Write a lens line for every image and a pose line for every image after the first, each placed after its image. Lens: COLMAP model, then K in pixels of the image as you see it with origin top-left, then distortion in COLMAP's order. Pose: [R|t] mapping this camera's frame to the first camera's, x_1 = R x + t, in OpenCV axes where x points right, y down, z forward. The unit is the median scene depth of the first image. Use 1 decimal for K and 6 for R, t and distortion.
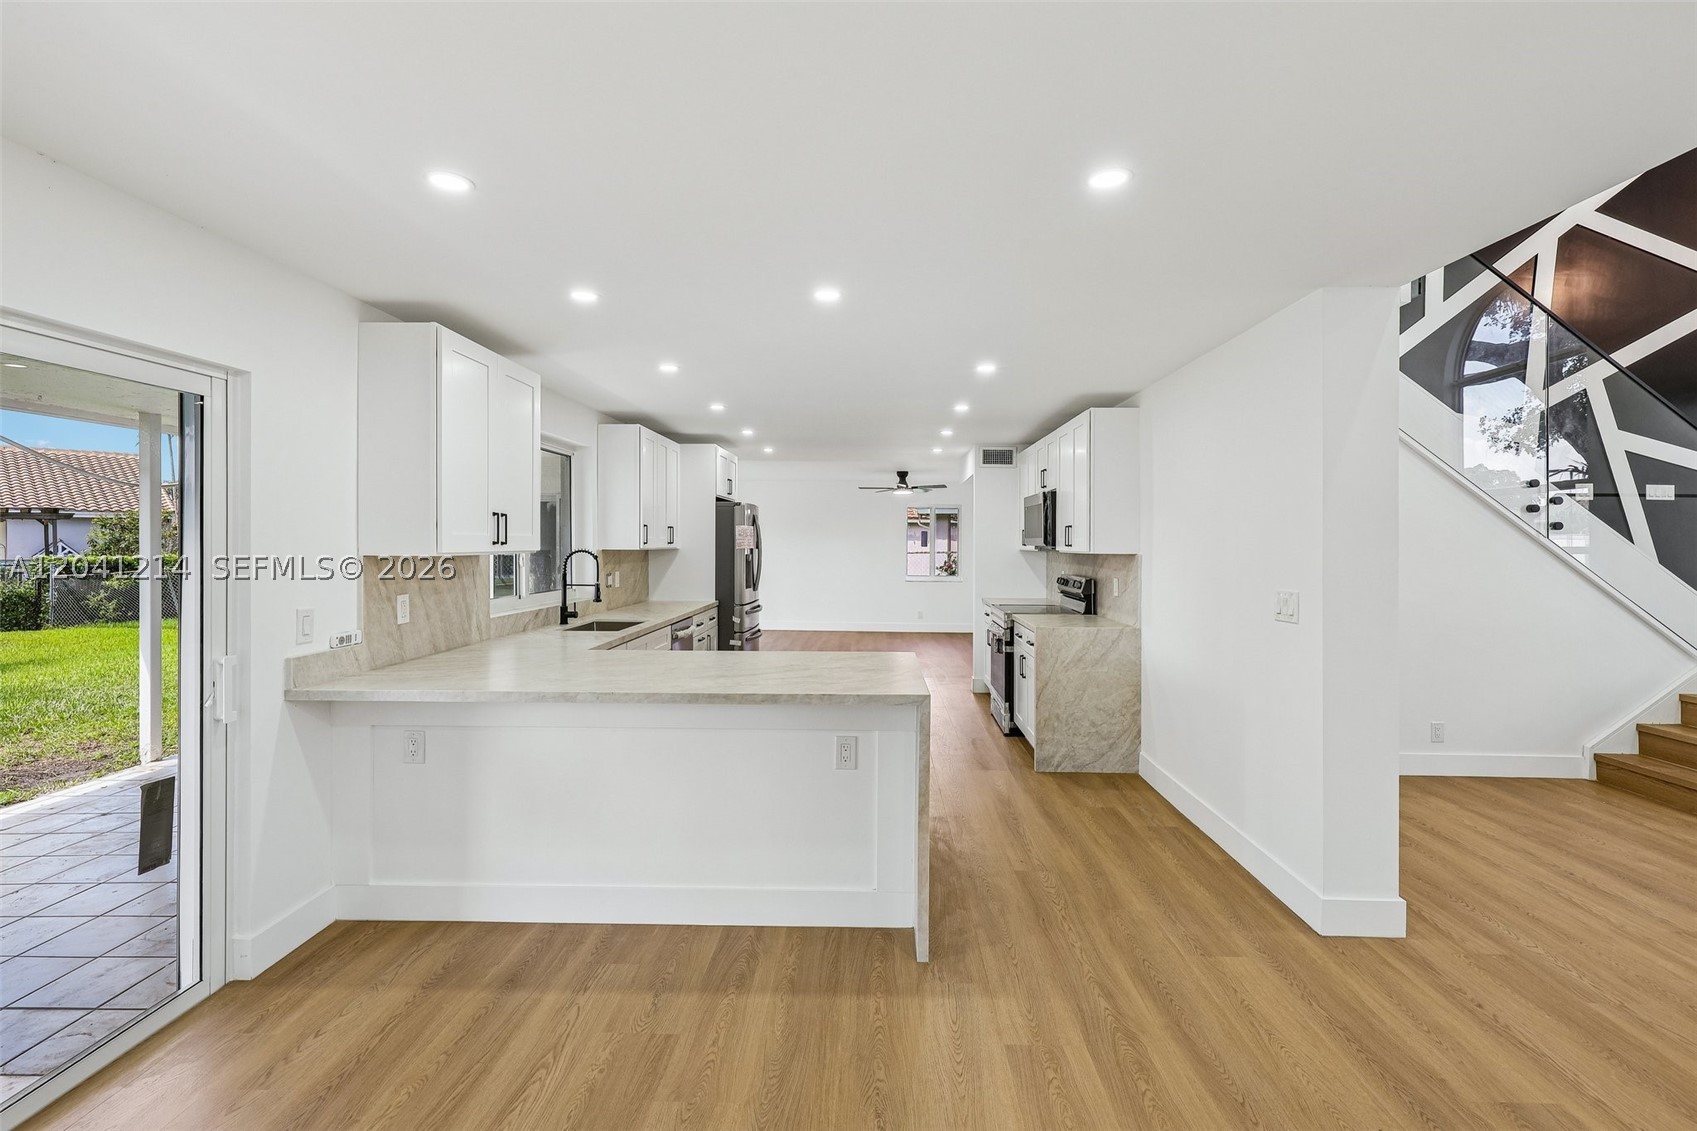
lens RADIAL K [[770.9, 0, 864.5], [0, 770.9, 550.3], [0, 0, 1]] dist [0.003159, -0.000954]
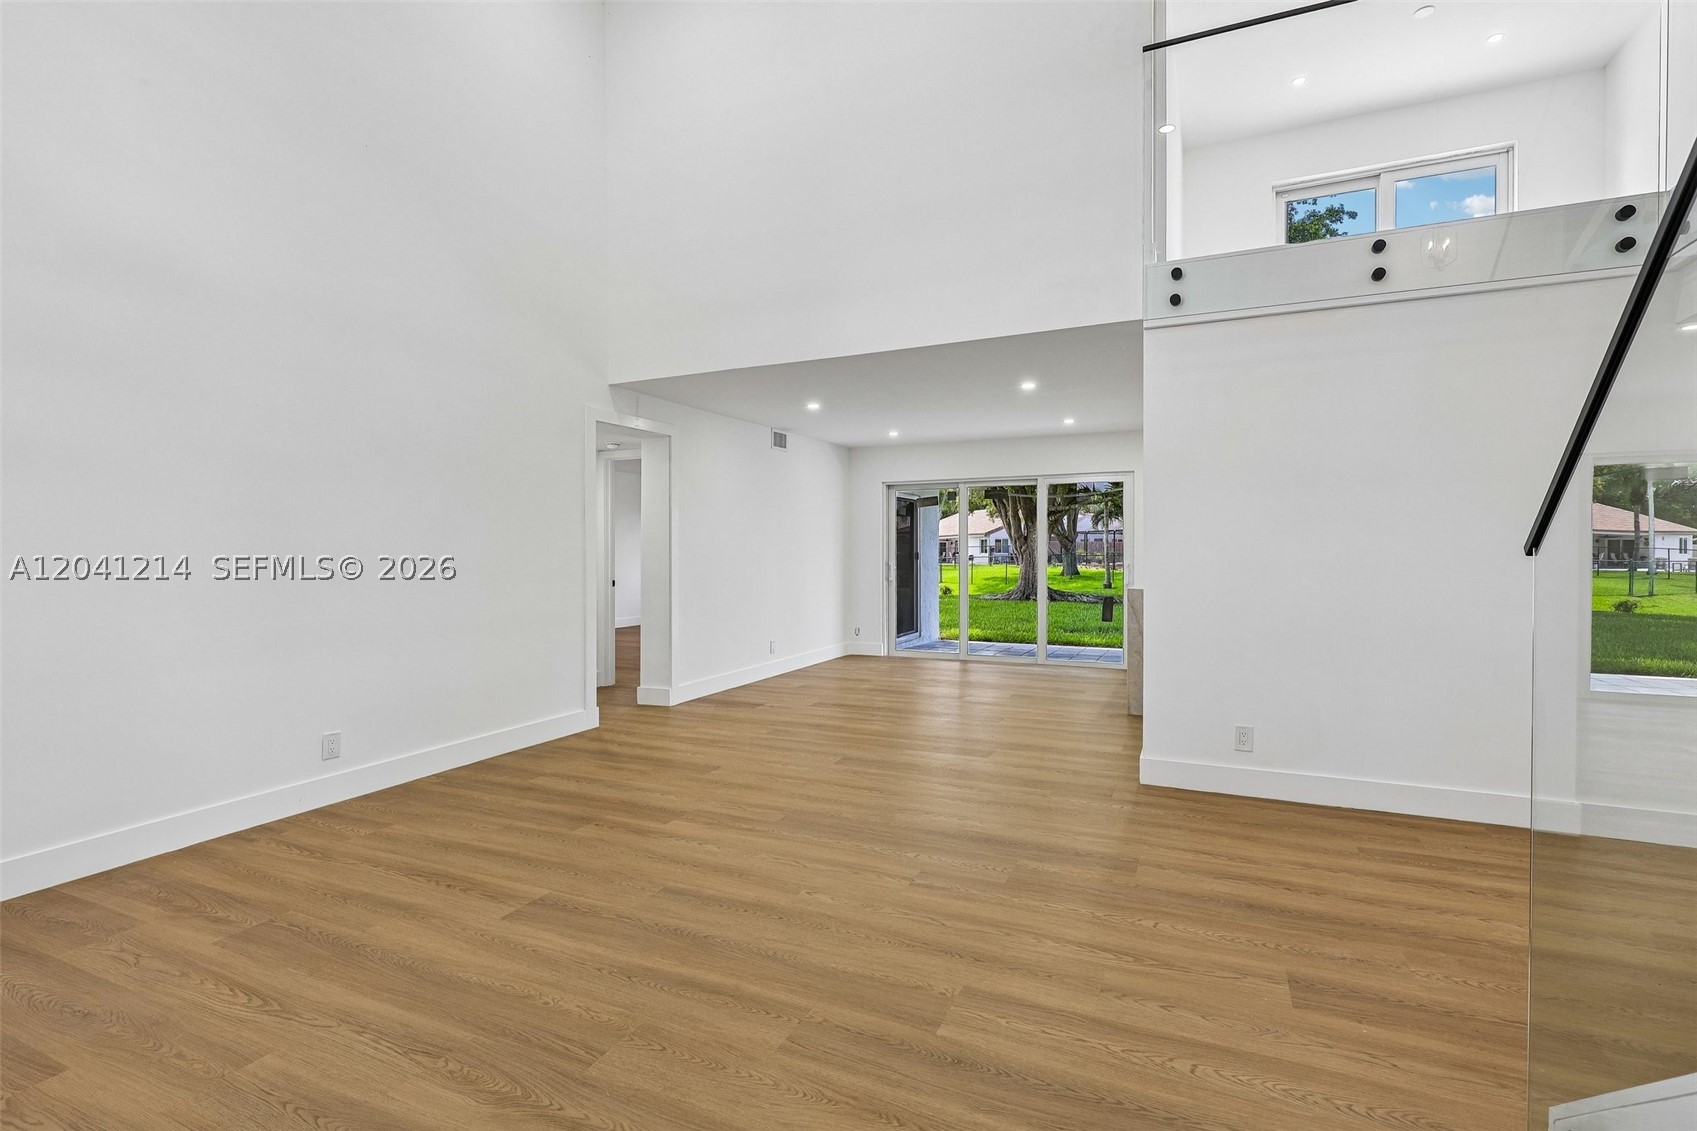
lens RADIAL K [[791.9, 0, 853.6], [0, 791.9, 539.5], [0, 0, 1]] dist [0.002880, -0.000123]
pose [[-0.399851, -0.016210, -0.916437, 1.973727], [-0.007452, 0.999868, -0.014434, 0.076843], [0.916550, 0.001058, -0.399919, 0.976004]]
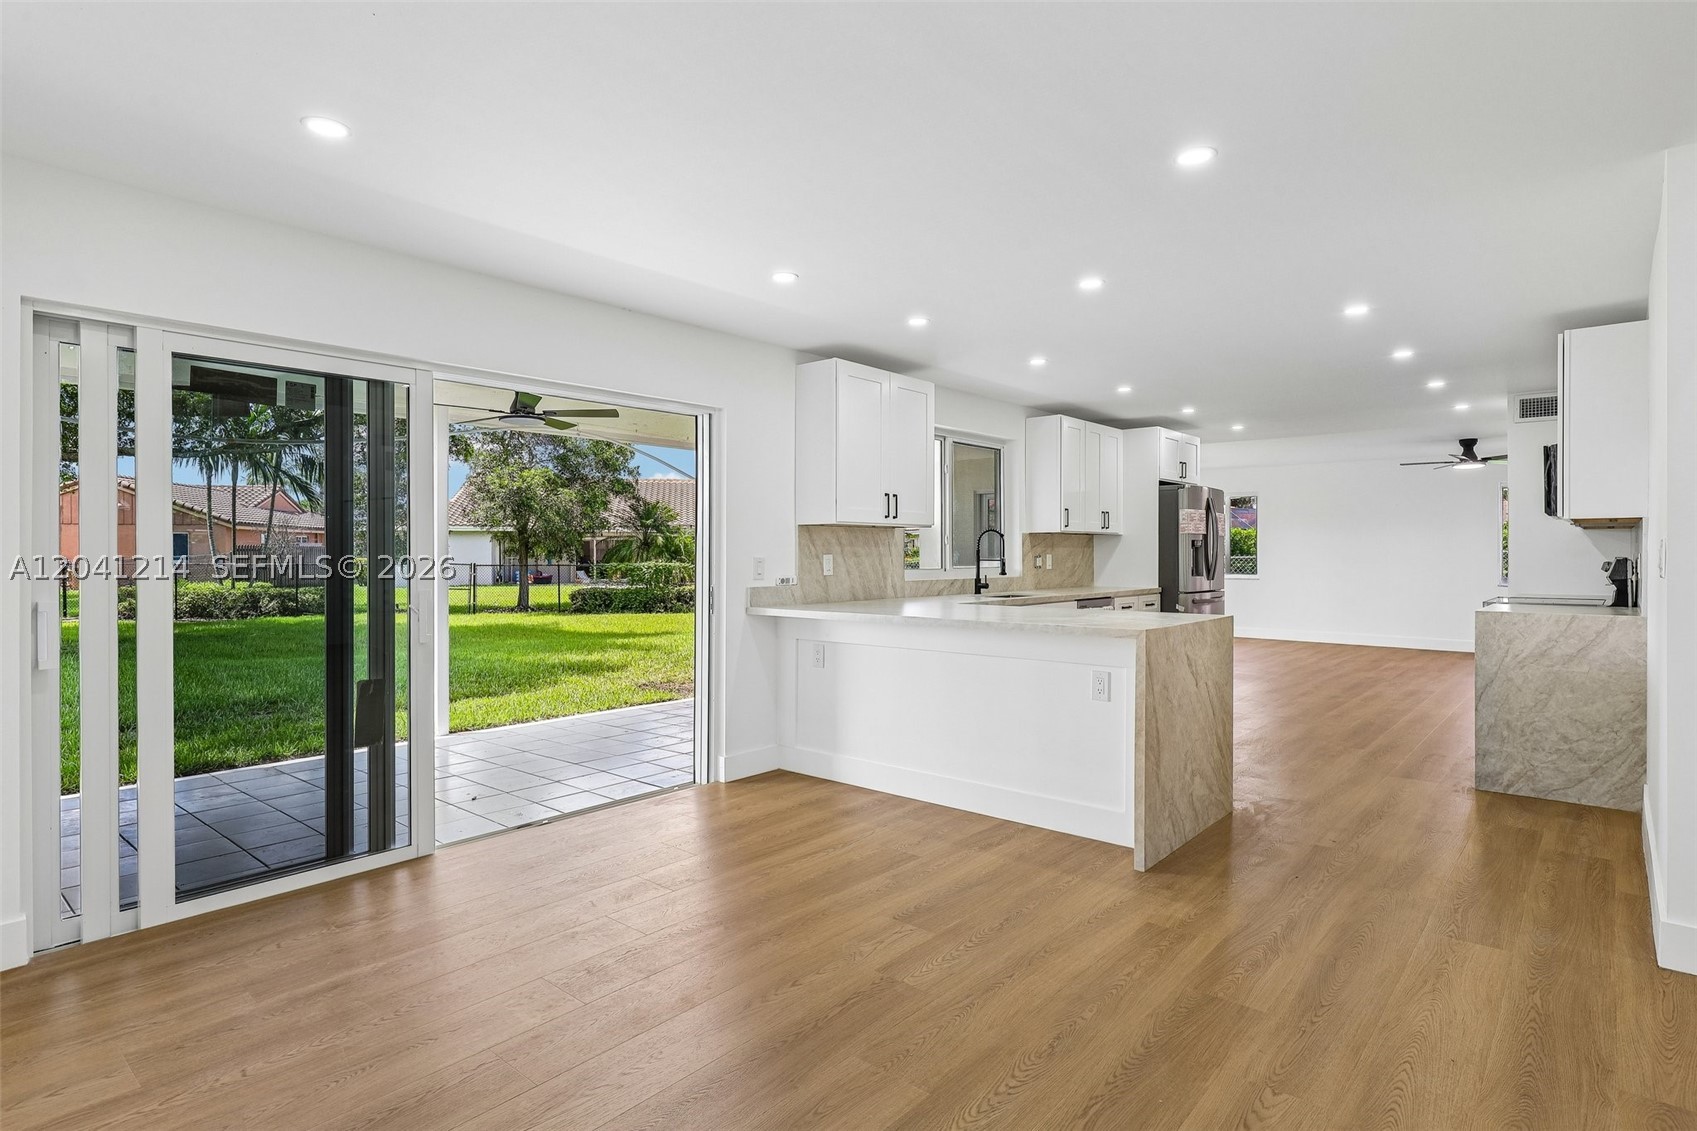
lens RADIAL K [[884.5, 0, 867.5], [0, 884.5, 552.6], [0, 0, 1]] dist [0.001064, 0.002443]
pose [[0.774619, -0.008103, -0.632376, 0.479720], [-0.000479, 0.999910, -0.013399, 0.077446], [0.632428, 0.010682, 0.774545, -0.196133]]
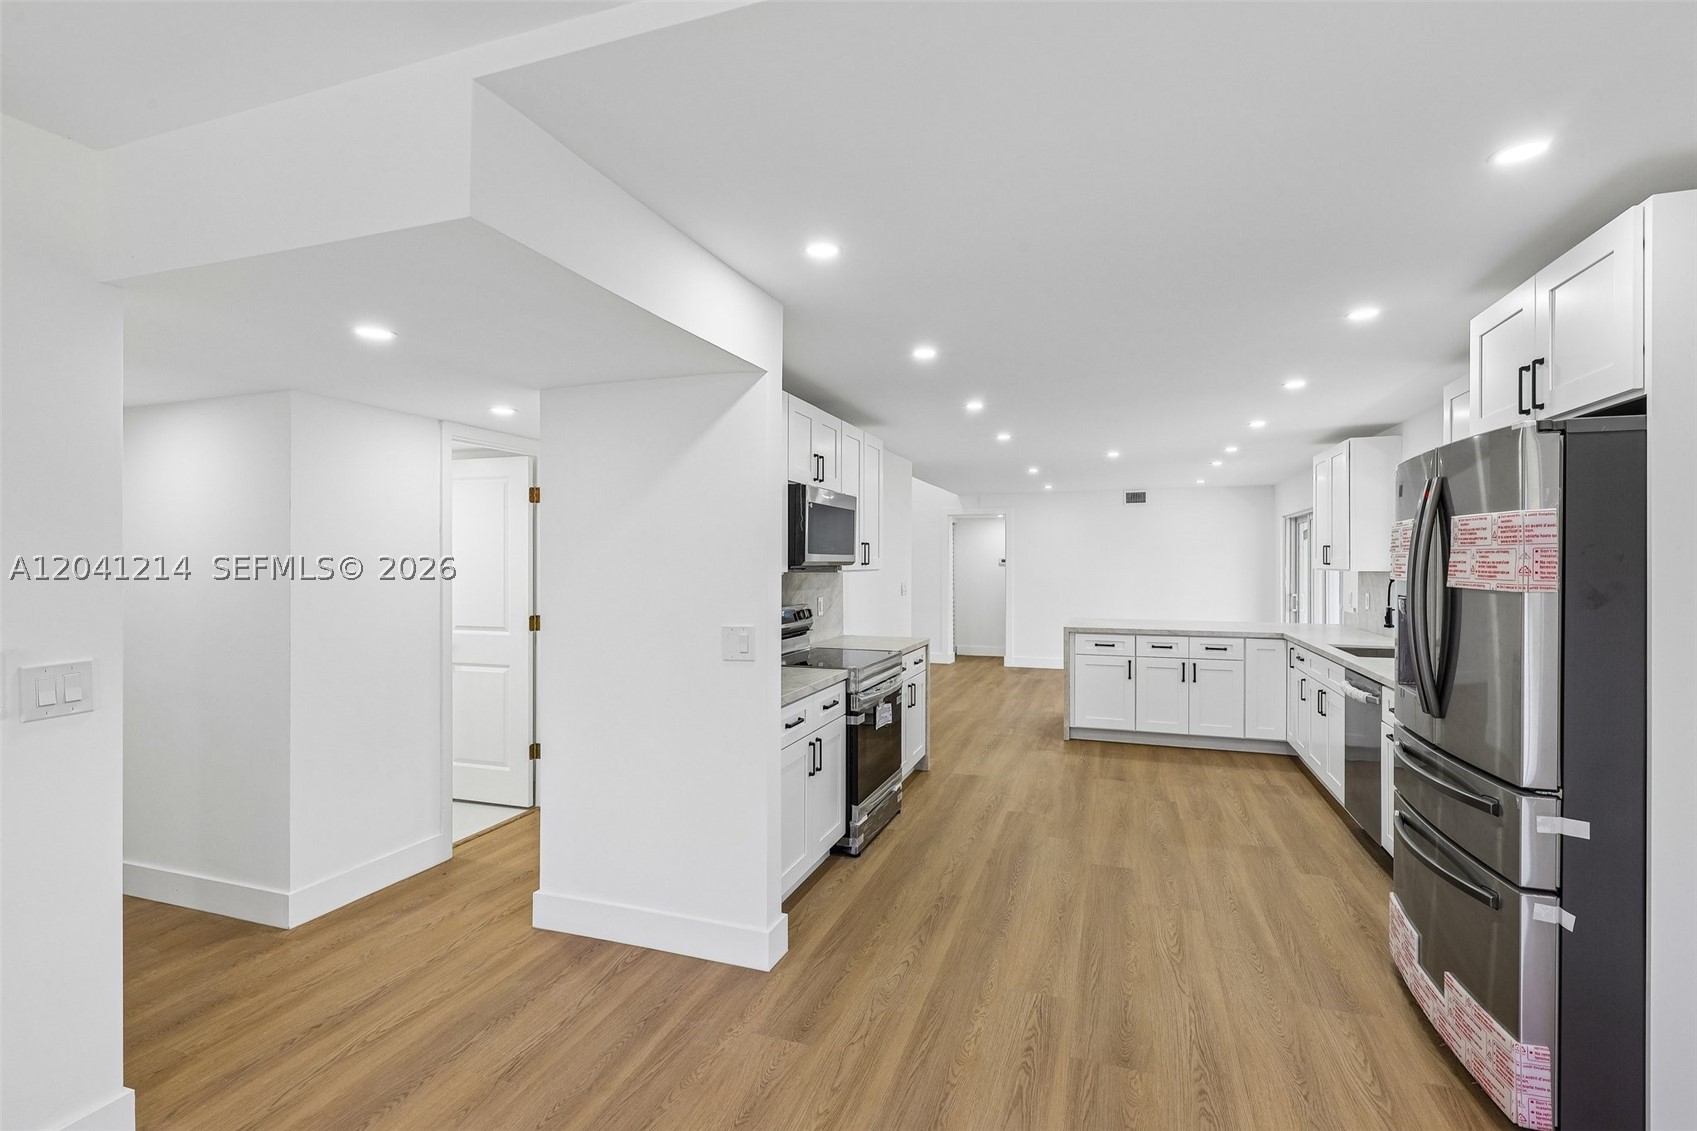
lens RADIAL K [[770.9, 0, 860.8], [0, 770.9, 562.2], [0, 0, 1]] dist [0.003159, -0.000954]
pose [[-0.952853, -0.006708, 0.303357, -0.024665], [-0.002731, 0.999905, 0.013530, -0.035555], [-0.303419, 0.012064, -0.952781, 3.135247]]
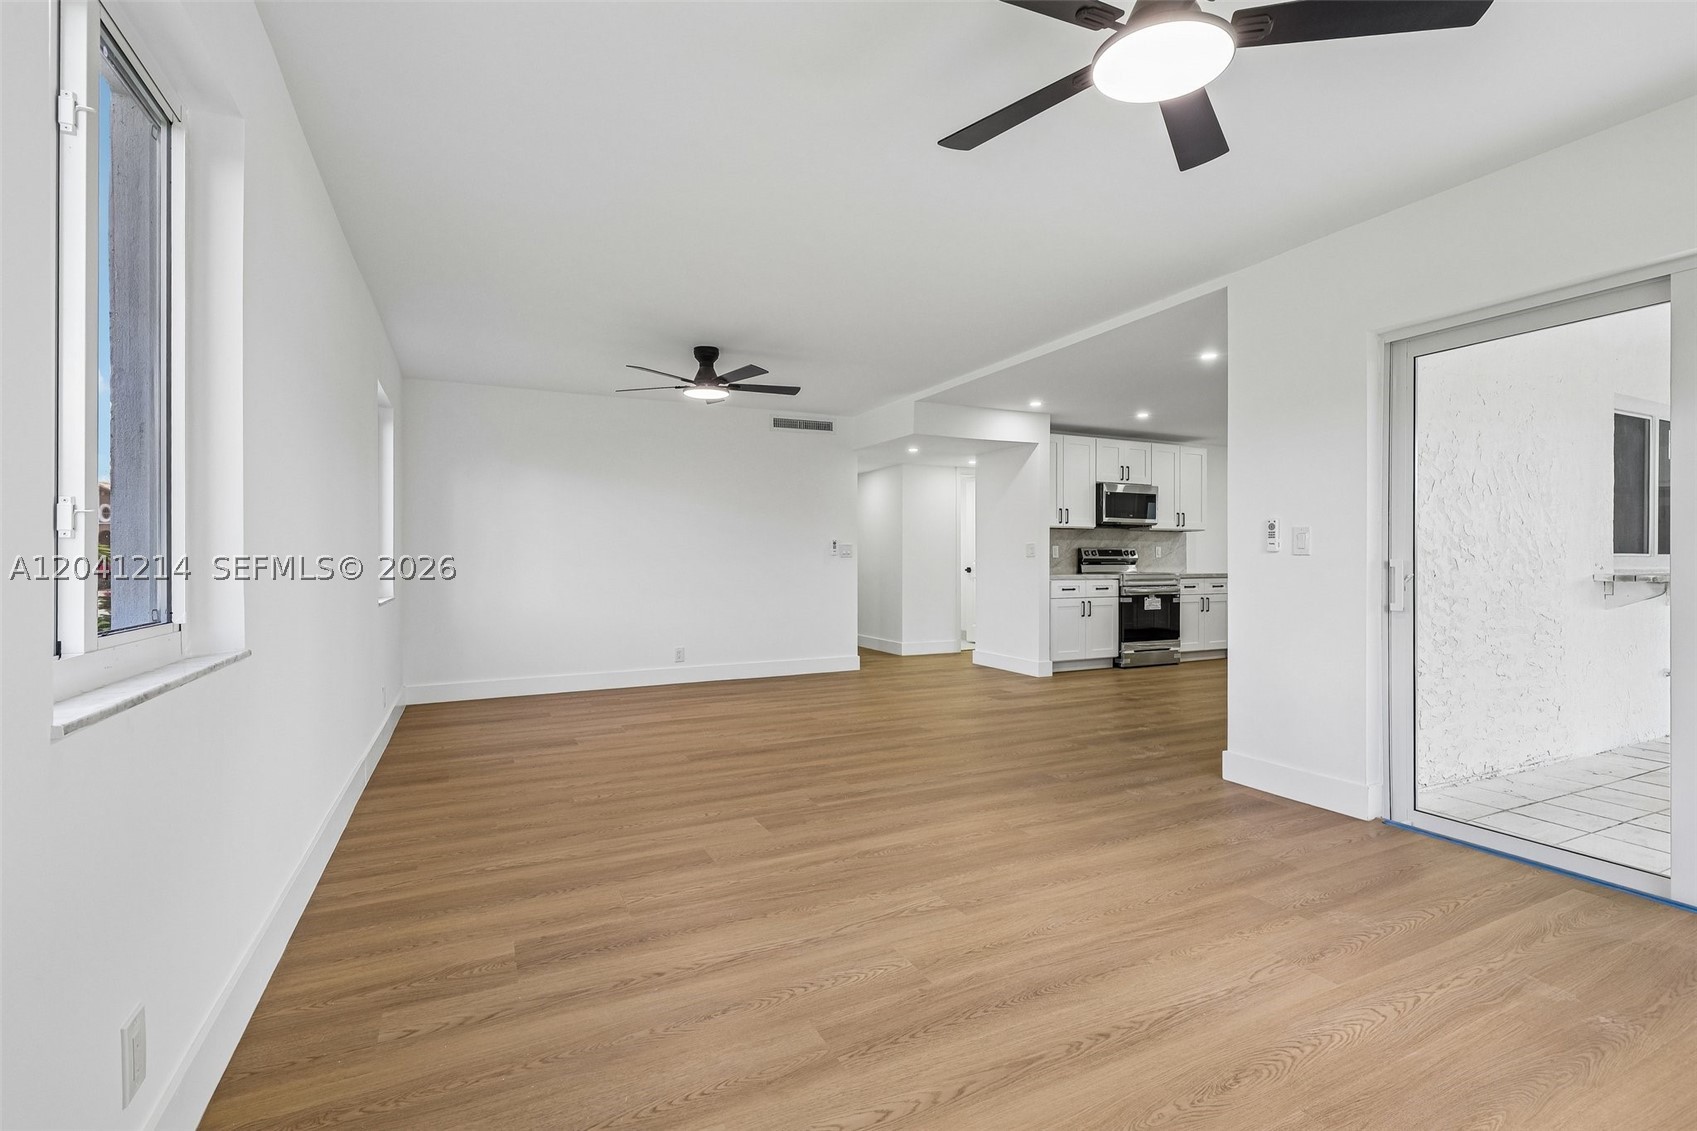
lens RADIAL K [[770.9, 0, 845.9], [0, 770.9, 562.5], [0, 0, 1]] dist [0.003159, -0.000954]
pose [[-0.451043, -0.014039, 0.892392, -1.367546], [0.006185, 0.999803, 0.018855, 0.057881], [-0.892481, 0.014024, -0.450868, 3.824806]]
